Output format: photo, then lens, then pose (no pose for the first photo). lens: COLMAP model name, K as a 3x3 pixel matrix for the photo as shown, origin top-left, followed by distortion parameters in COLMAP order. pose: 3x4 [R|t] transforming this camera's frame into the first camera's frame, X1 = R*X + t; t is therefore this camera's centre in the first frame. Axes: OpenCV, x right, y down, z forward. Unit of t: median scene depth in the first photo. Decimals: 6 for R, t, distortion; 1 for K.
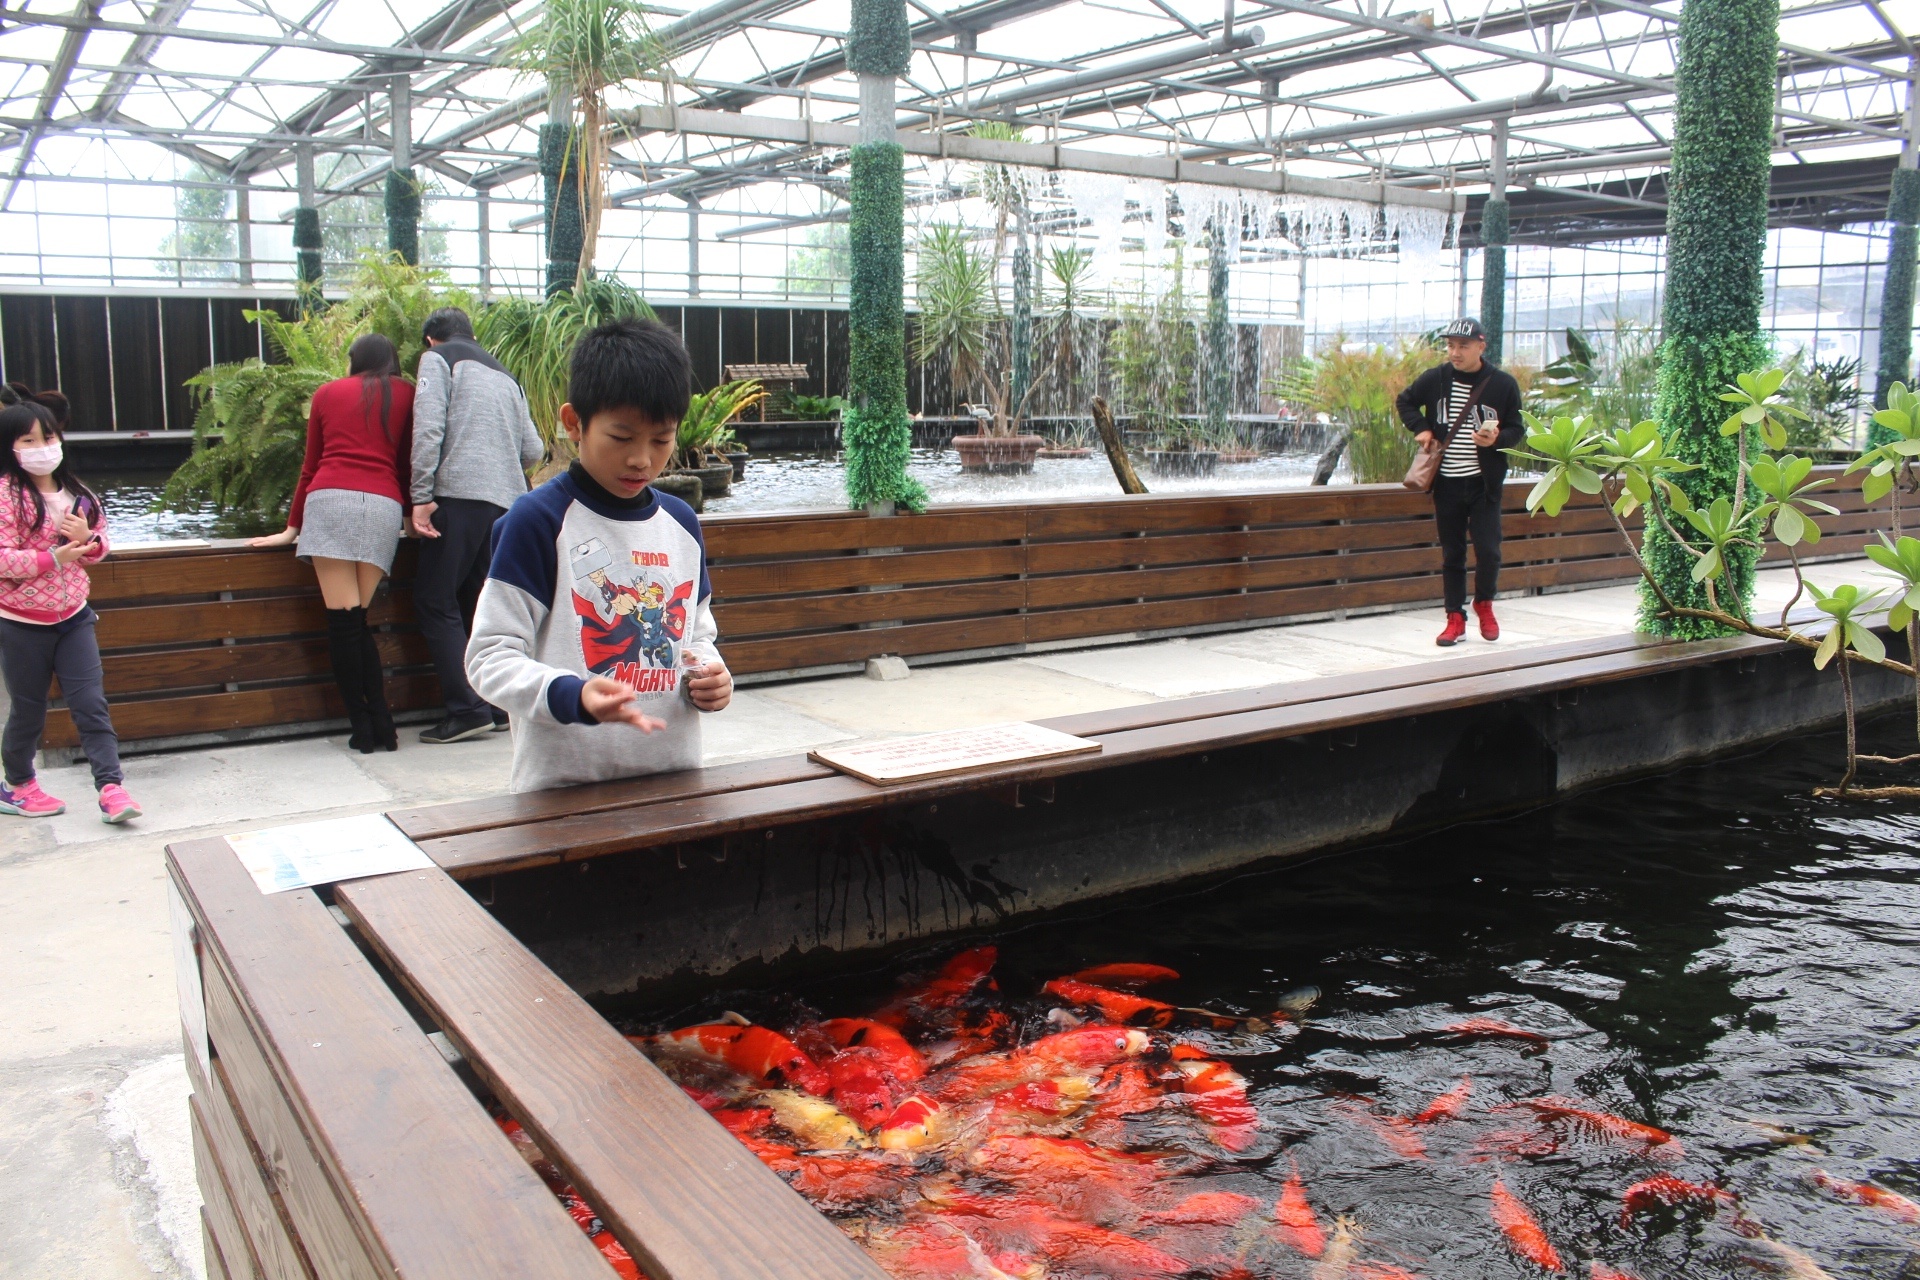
lens RADIAL K [[1604.3, 0, 960.0], [0, 1604.3, 640.0], [0, 0, 1]] dist [-0.154603, 0.130805]
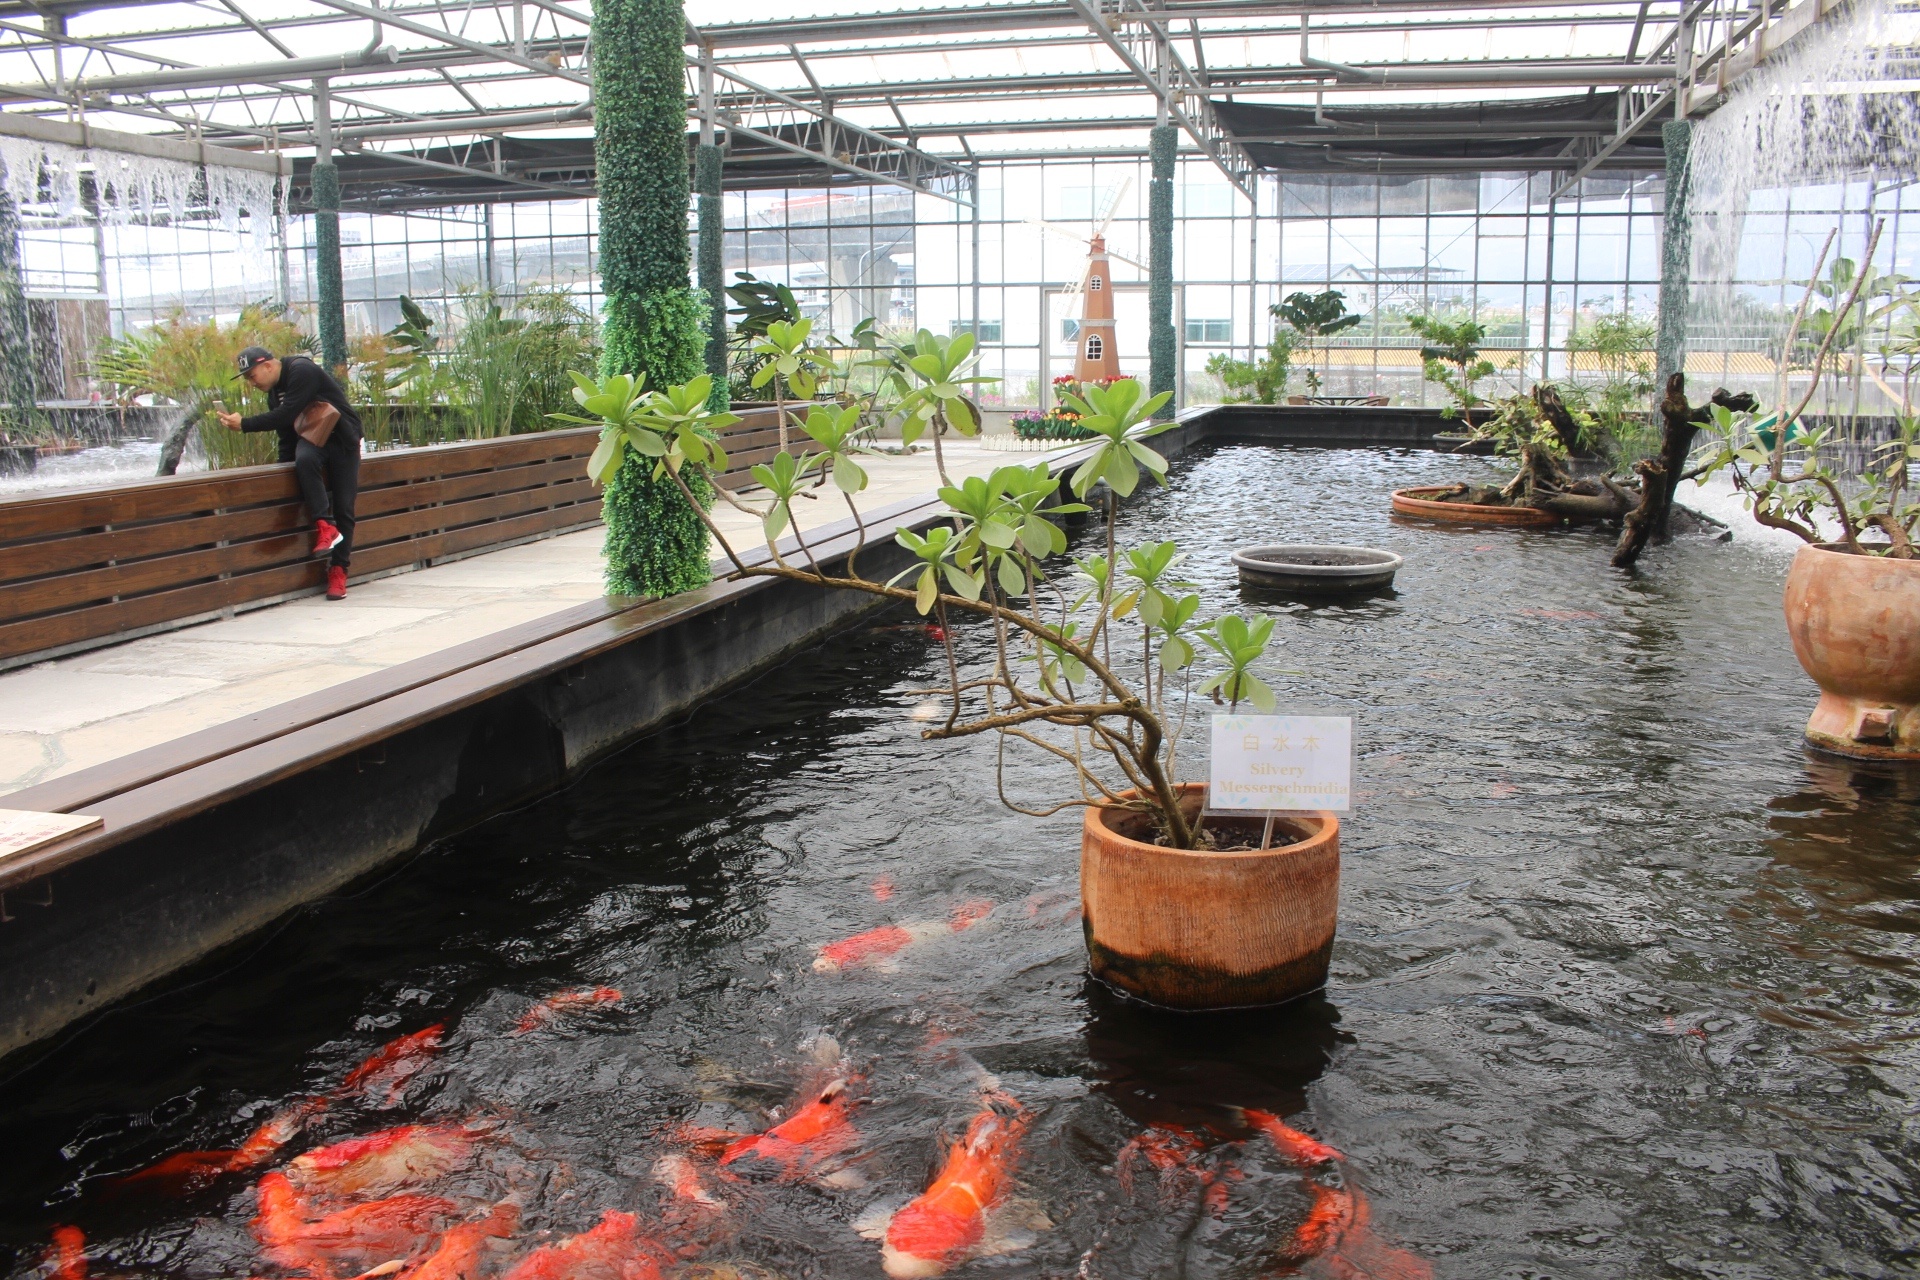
lens RADIAL K [[1604.3, 0, 960.0], [0, 1604.3, 640.0], [0, 0, 1]] dist [-0.154603, 0.130805]
pose [[0.755715, -0.129880, 0.641893, -0.015559], [0.118083, 0.991096, 0.061515, -0.004194], [-0.644167, 0.029309, 0.764323, 0.031004]]
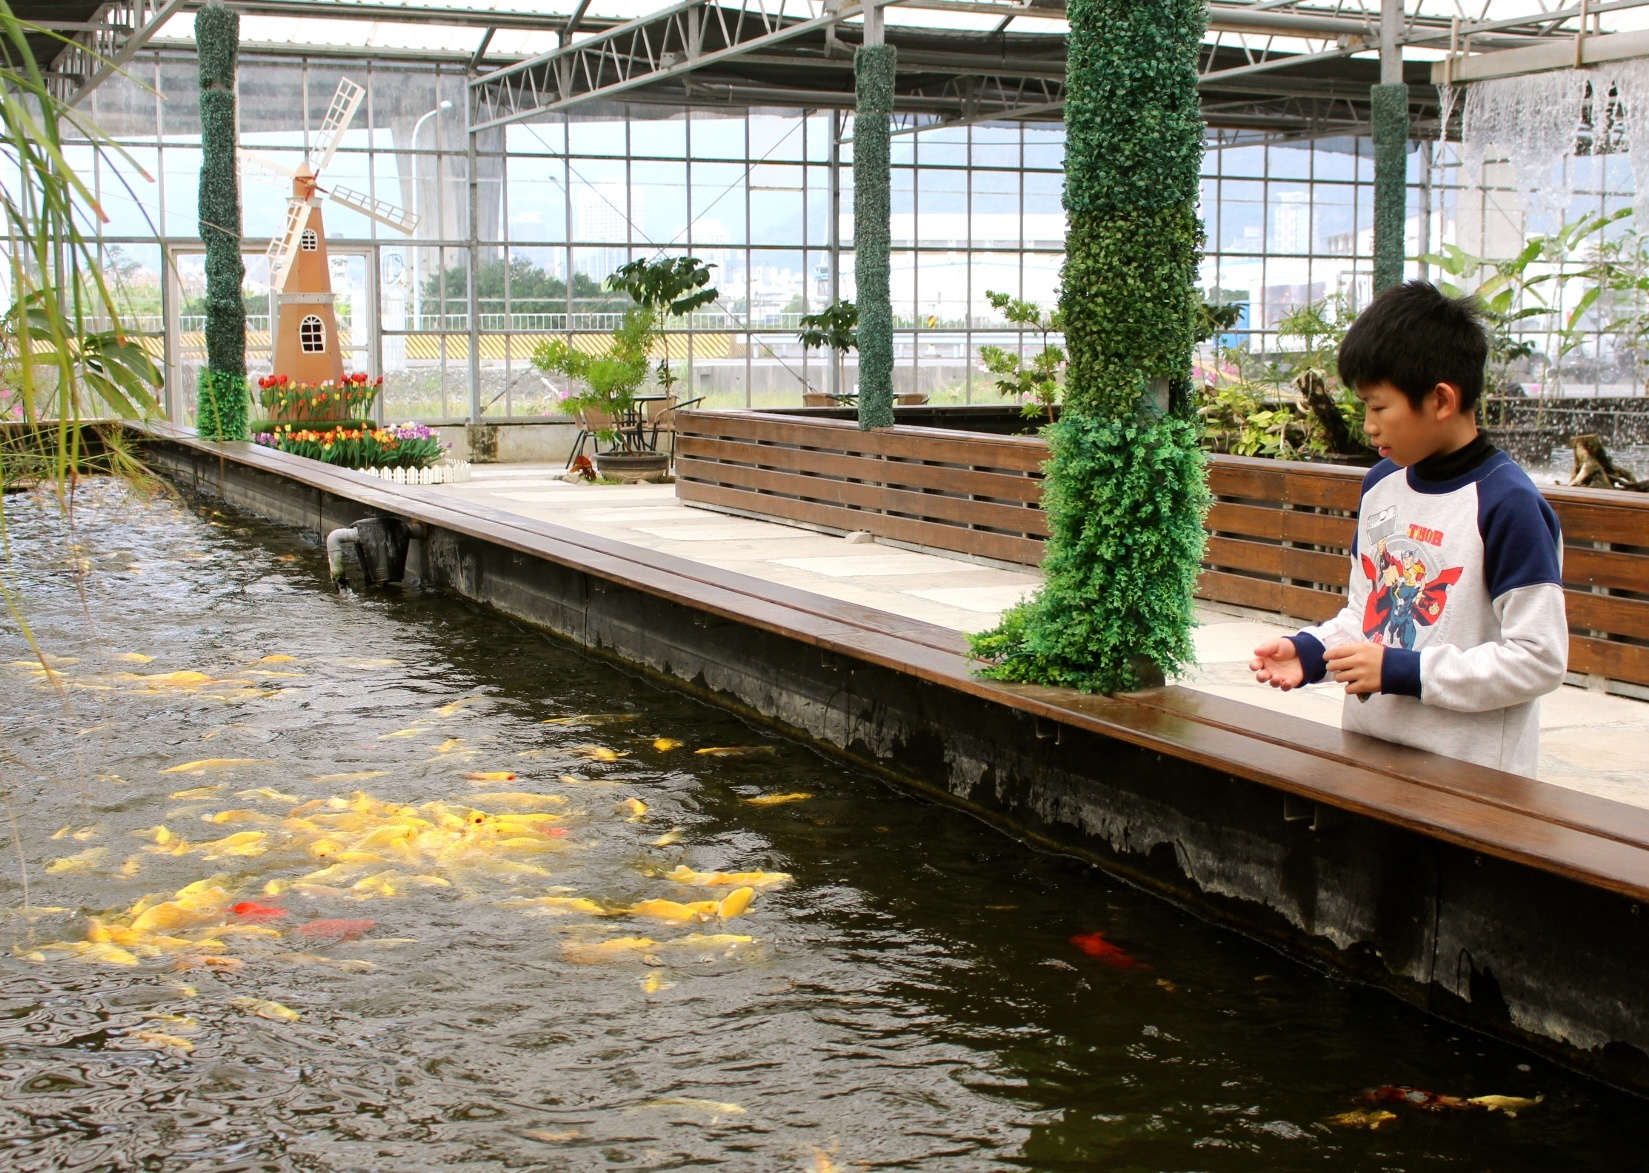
lens RADIAL K [[2288.3, 0, 824.5], [0, 2288.3, 586.5], [0, 0, 1]] dist [-0.070540, -0.071556]
pose [[0.154651, -0.119330, 0.980736, -0.350434], [0.163846, 0.982031, 0.093651, -0.099003], [-0.974288, 0.146207, 0.171423, 0.570746]]
